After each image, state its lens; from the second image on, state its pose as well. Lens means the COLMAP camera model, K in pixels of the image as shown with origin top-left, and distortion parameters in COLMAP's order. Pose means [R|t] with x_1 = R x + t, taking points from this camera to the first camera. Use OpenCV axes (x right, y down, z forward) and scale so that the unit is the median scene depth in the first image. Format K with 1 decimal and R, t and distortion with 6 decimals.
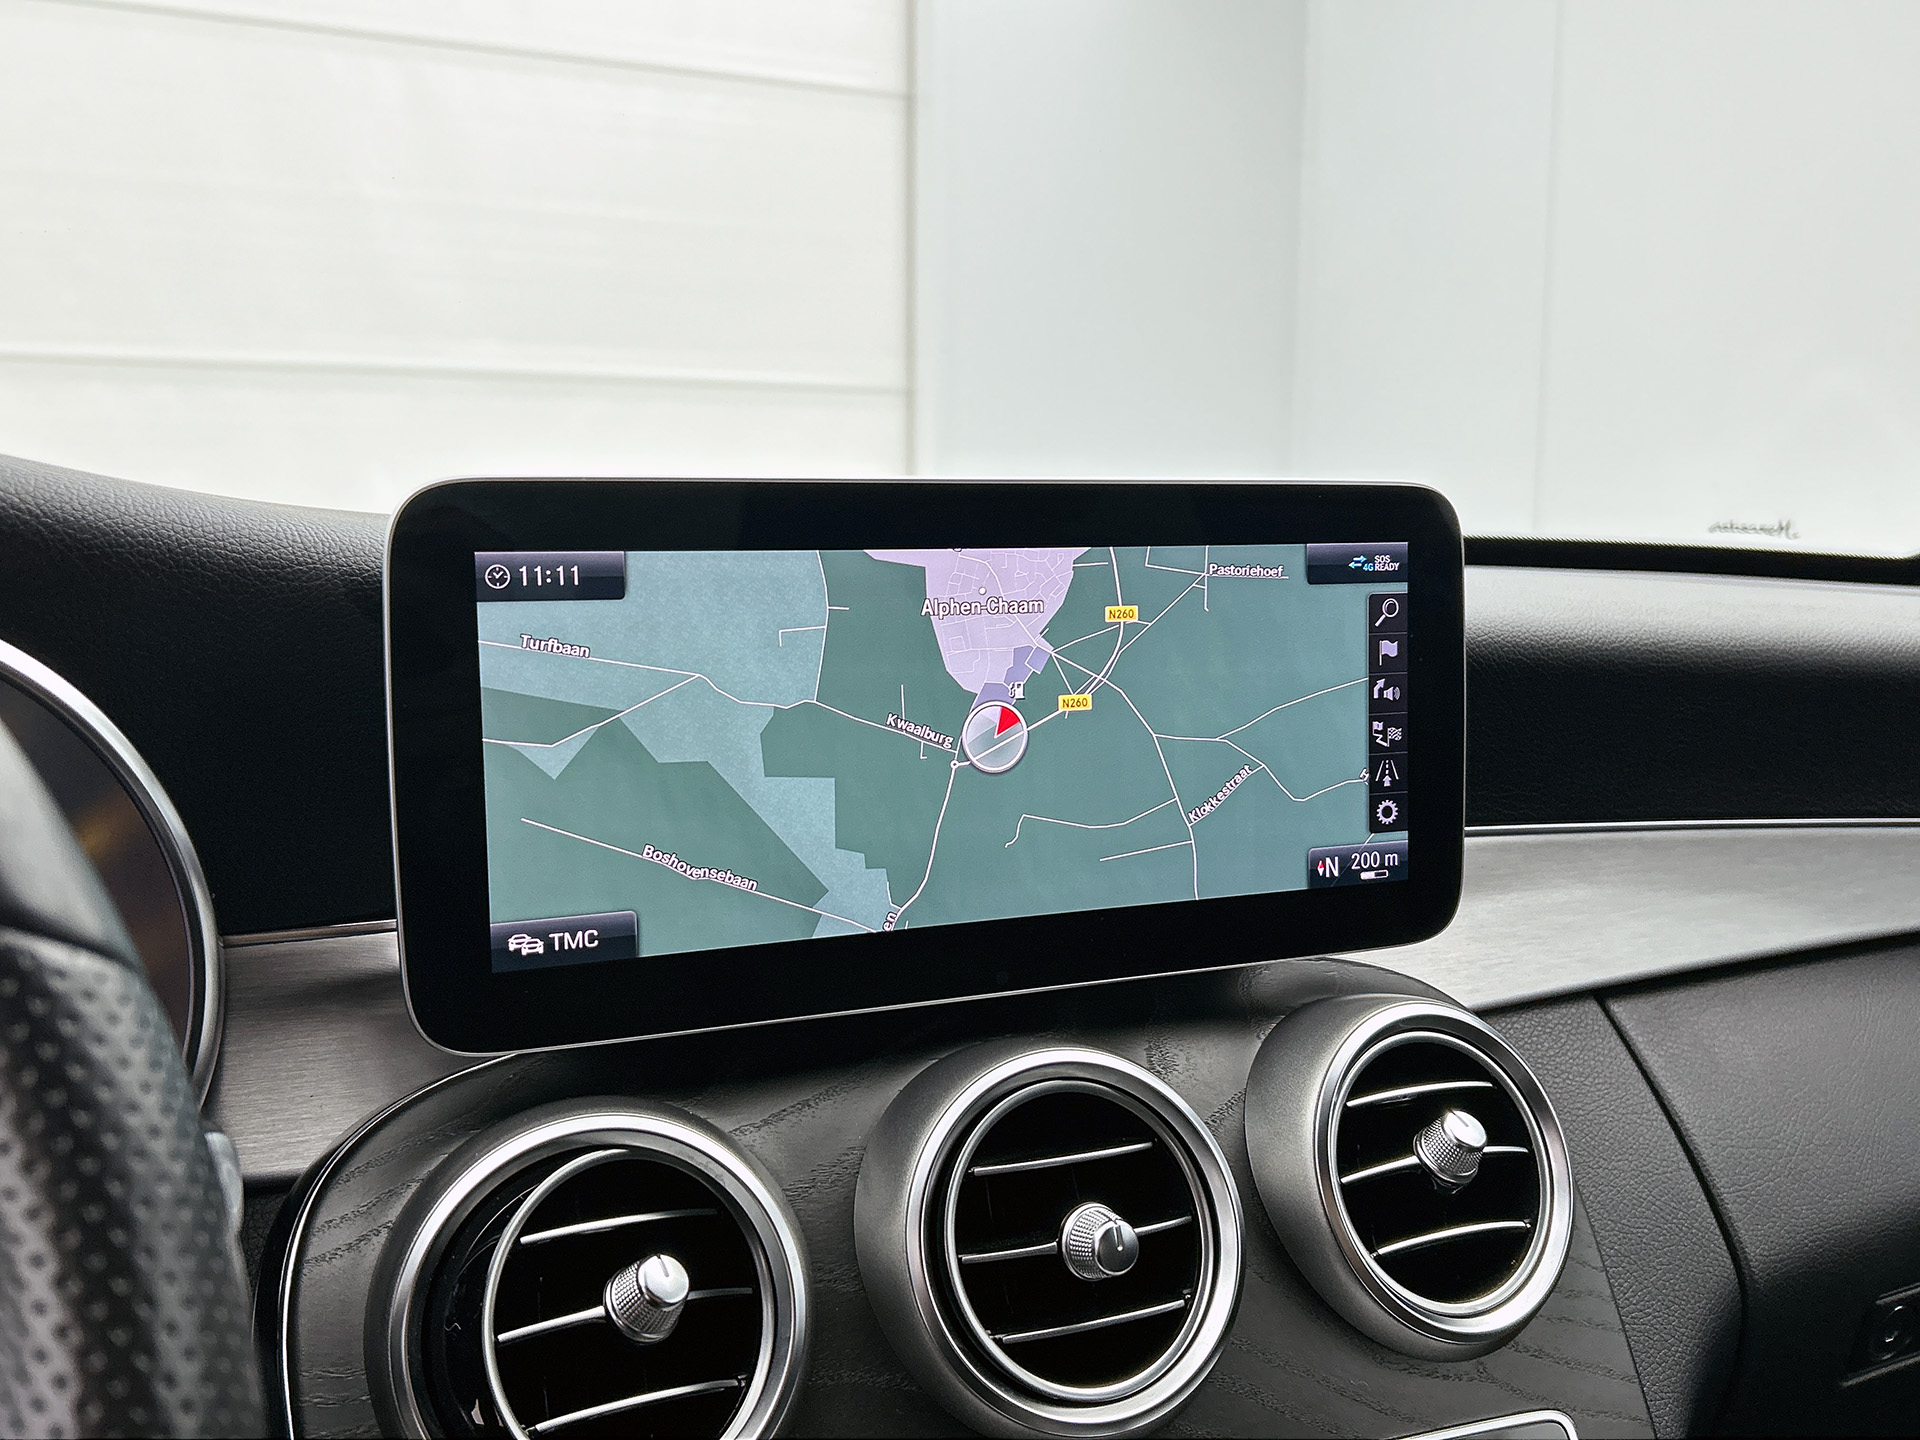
lens RADIAL K [[1719.9, 0, 960.0], [0, 1719.9, 720.0], [0, 0, 1]] dist [0.003297, 0.002094]
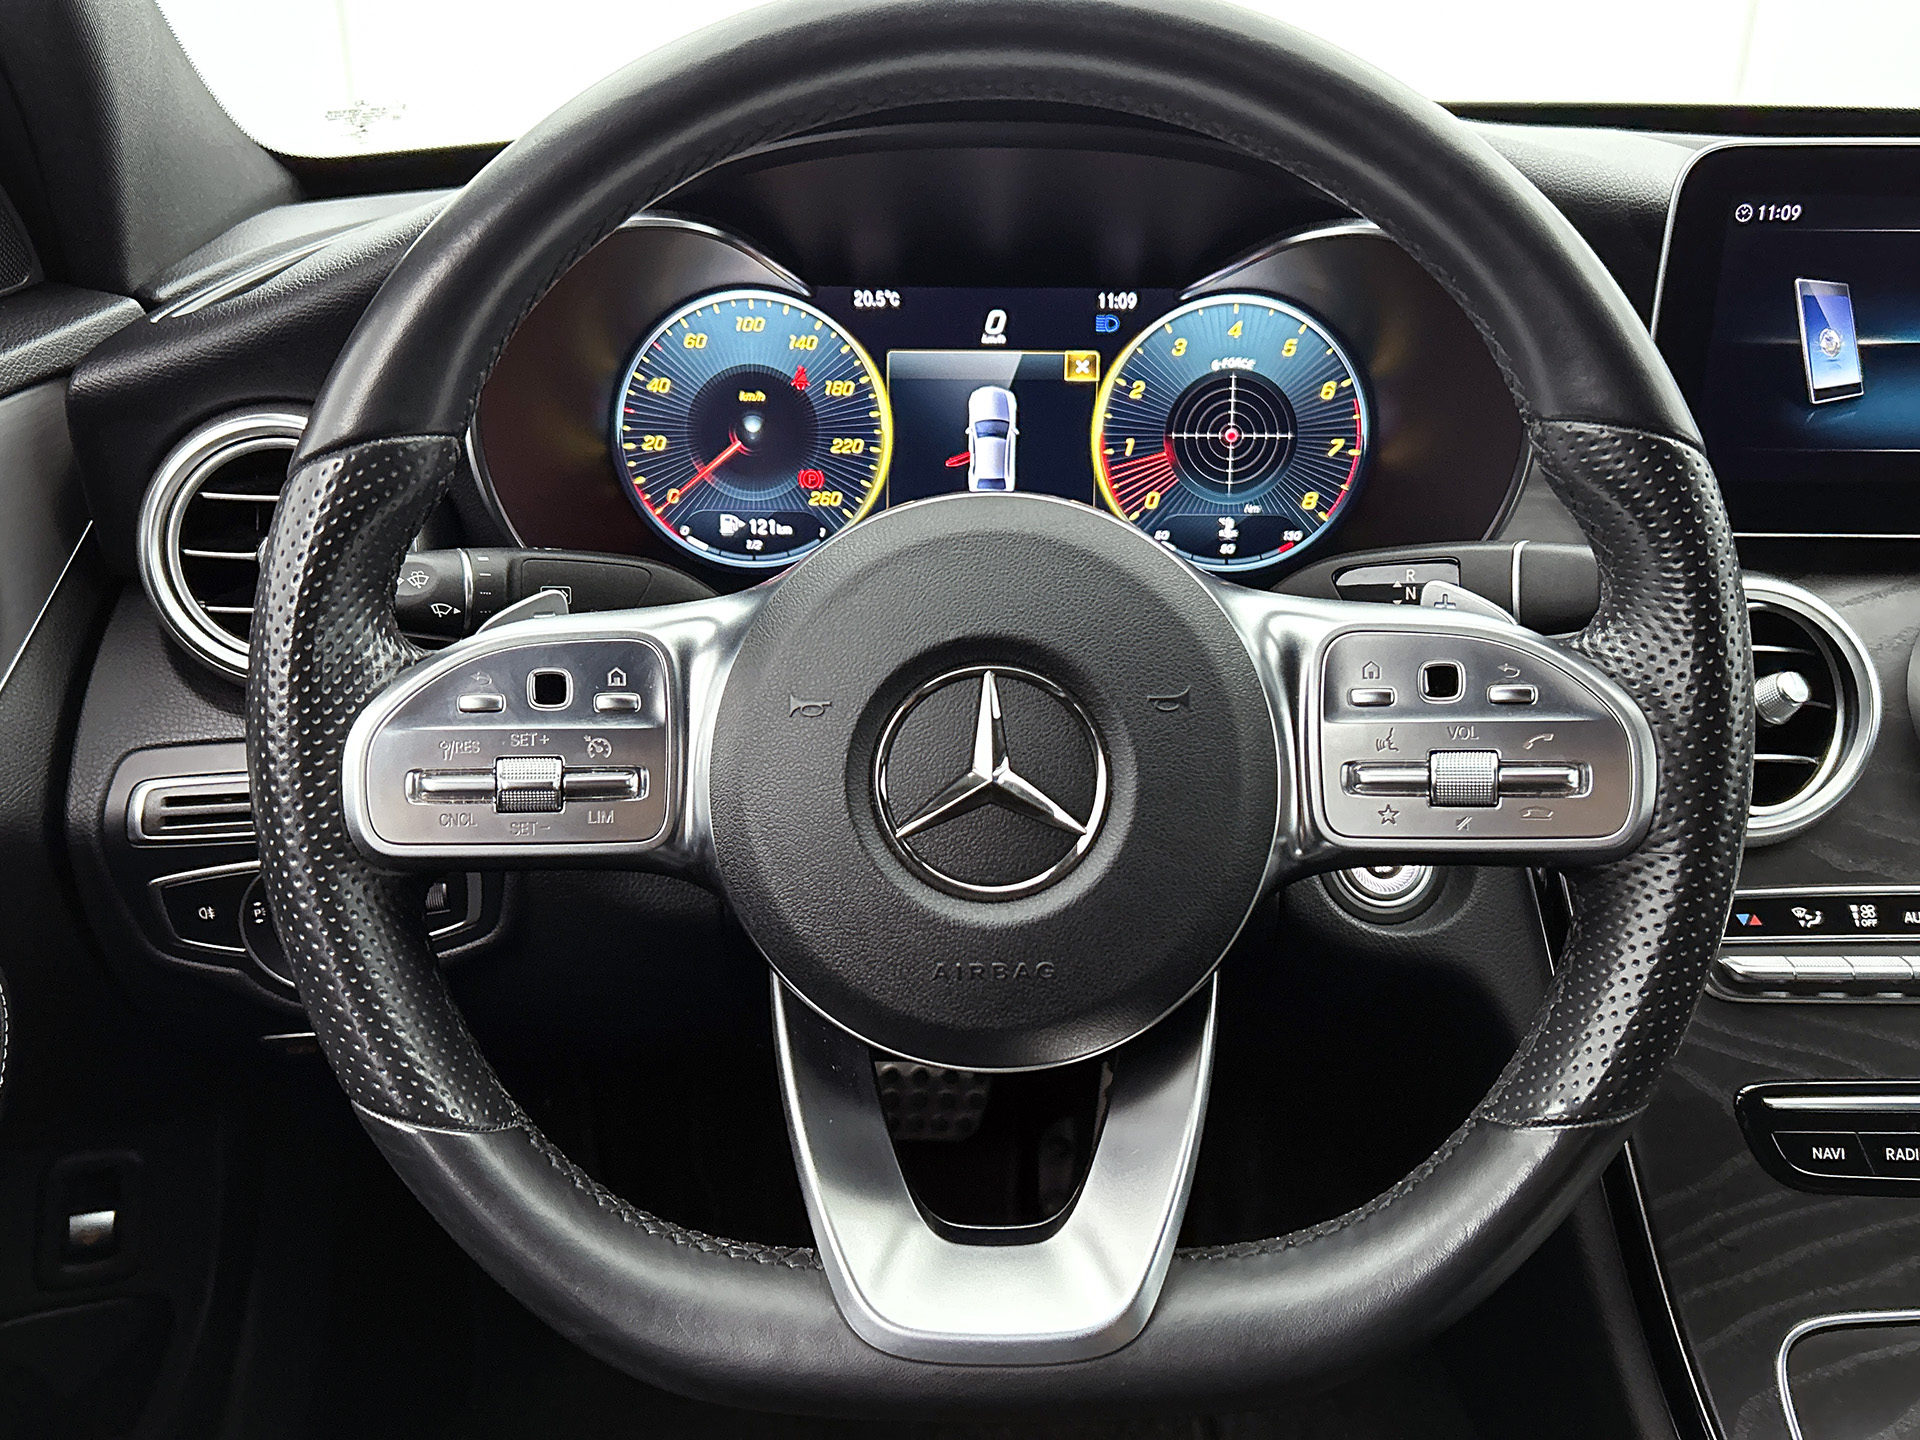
lens RADIAL K [[1812.9, 0, 987.6], [0, 1812.9, 719.6], [0, 0, 1]] dist [0.133546, -0.235519]
pose [[0.926554, 0.156521, -0.342050, -0.239737], [-0.055960, 0.956555, 0.286130, -0.077817], [0.371975, -0.245974, 0.895059, -0.695472]]
